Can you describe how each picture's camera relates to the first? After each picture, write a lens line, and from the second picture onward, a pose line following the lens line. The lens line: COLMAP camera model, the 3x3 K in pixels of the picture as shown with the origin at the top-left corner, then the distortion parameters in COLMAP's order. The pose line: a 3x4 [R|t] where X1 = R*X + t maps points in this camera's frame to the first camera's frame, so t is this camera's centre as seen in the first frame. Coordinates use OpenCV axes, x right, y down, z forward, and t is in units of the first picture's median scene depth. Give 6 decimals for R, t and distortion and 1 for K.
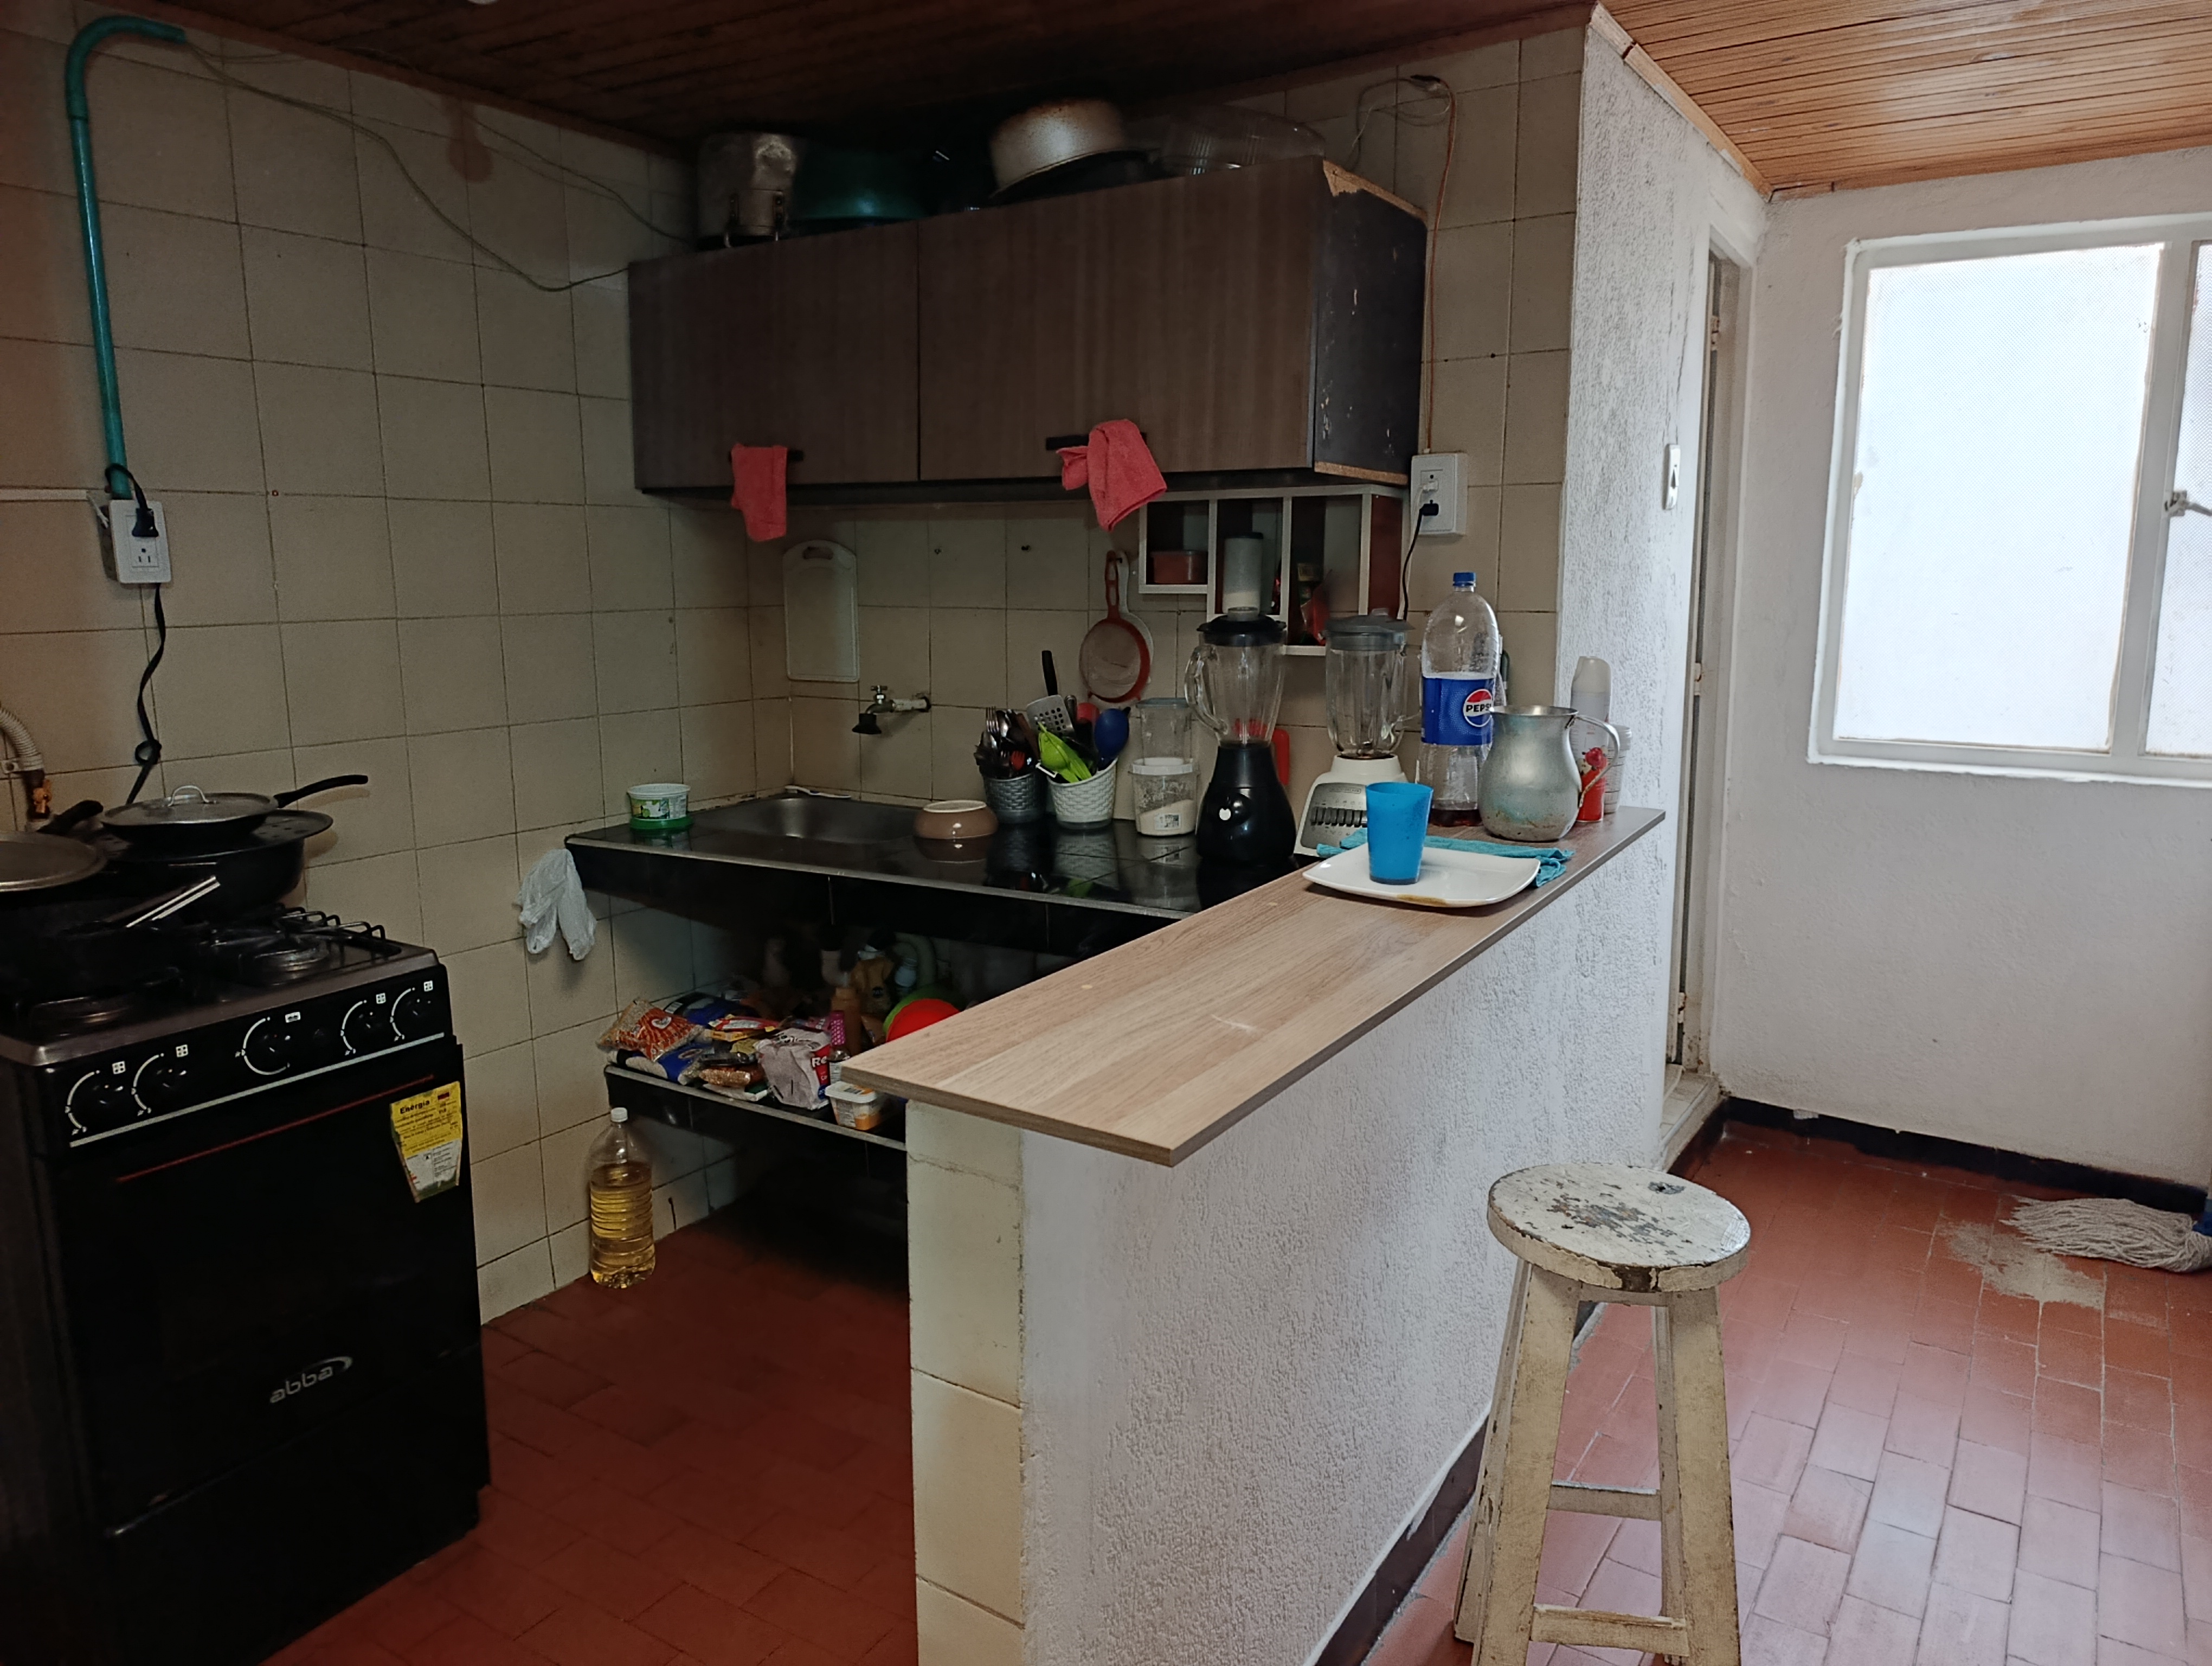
lens RADIAL K [[1545.7, 0, 1113.9], [0, 1545.7, 831.4], [0, 0, 1]] dist [0.037162, -0.066514]
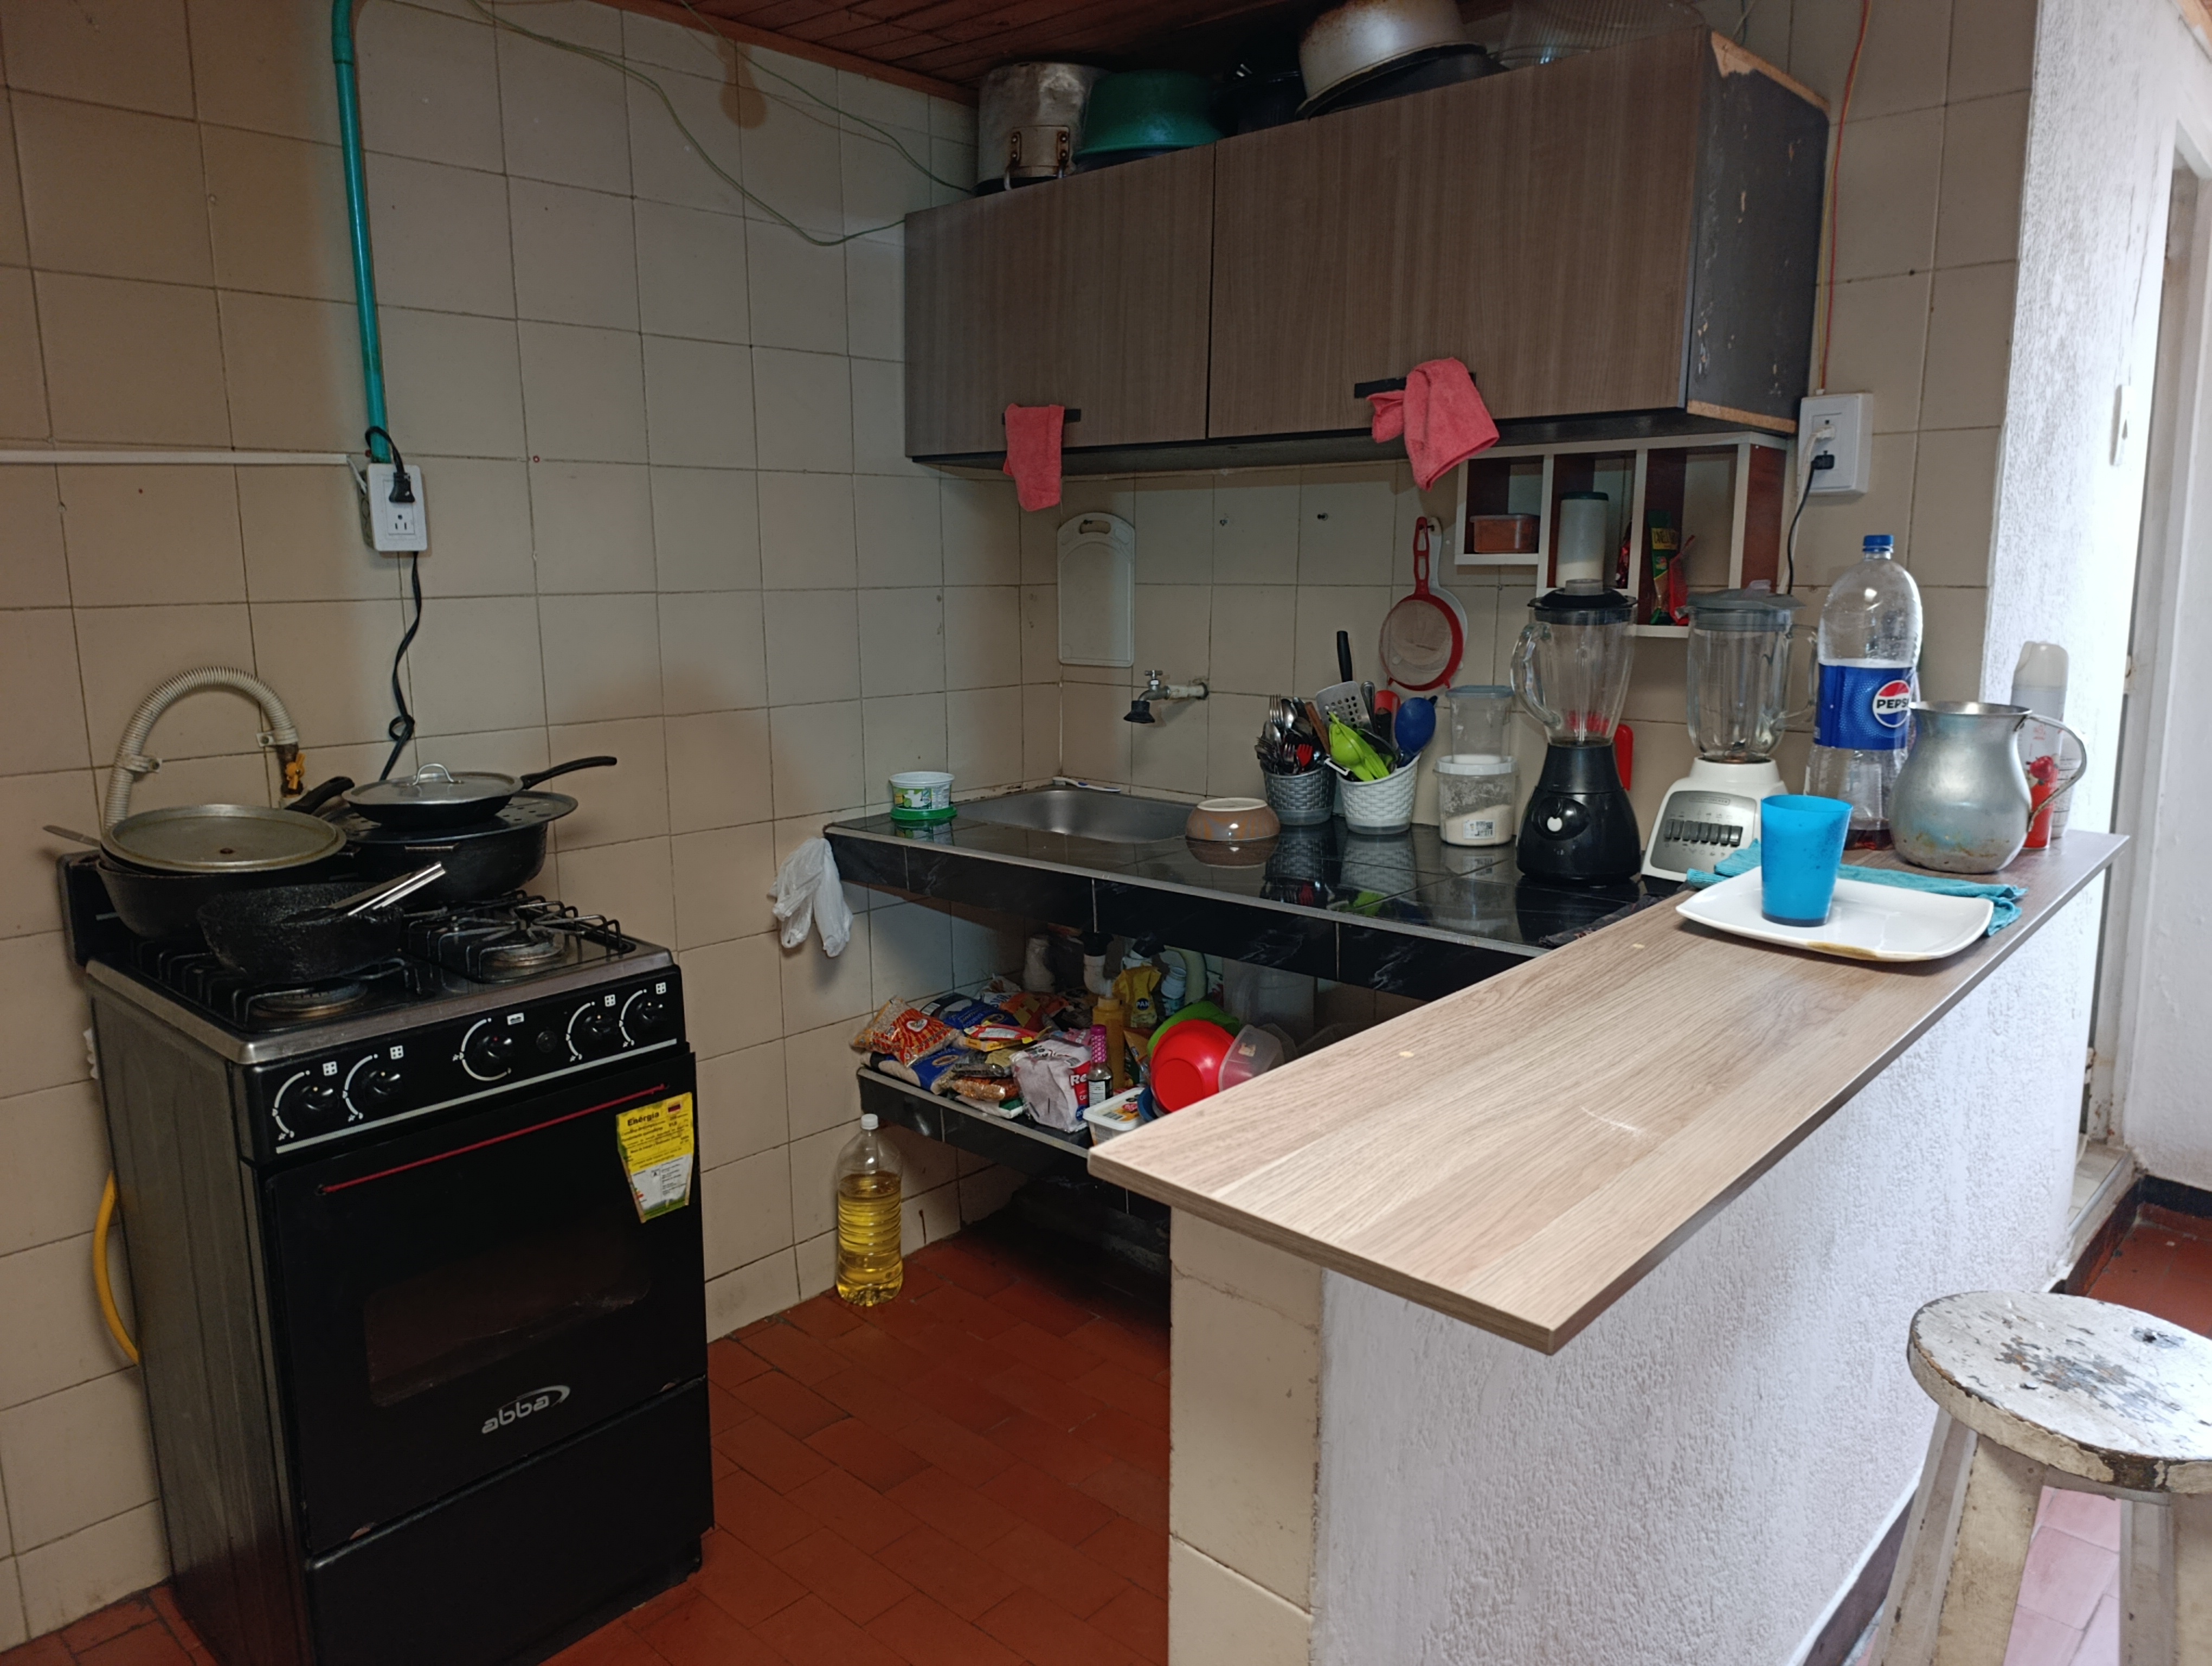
lens RADIAL K [[1512.2, 0, 1105.6], [0, 1512.2, 843.8], [0, 0, 1]] dist [0.045331, -0.066008]
pose [[0.983292, 0.032265, -0.179153, -0.020317], [-0.029458, 0.999398, 0.018305, -0.008619], [0.179635, -0.012721, 0.983651, 0.137369]]
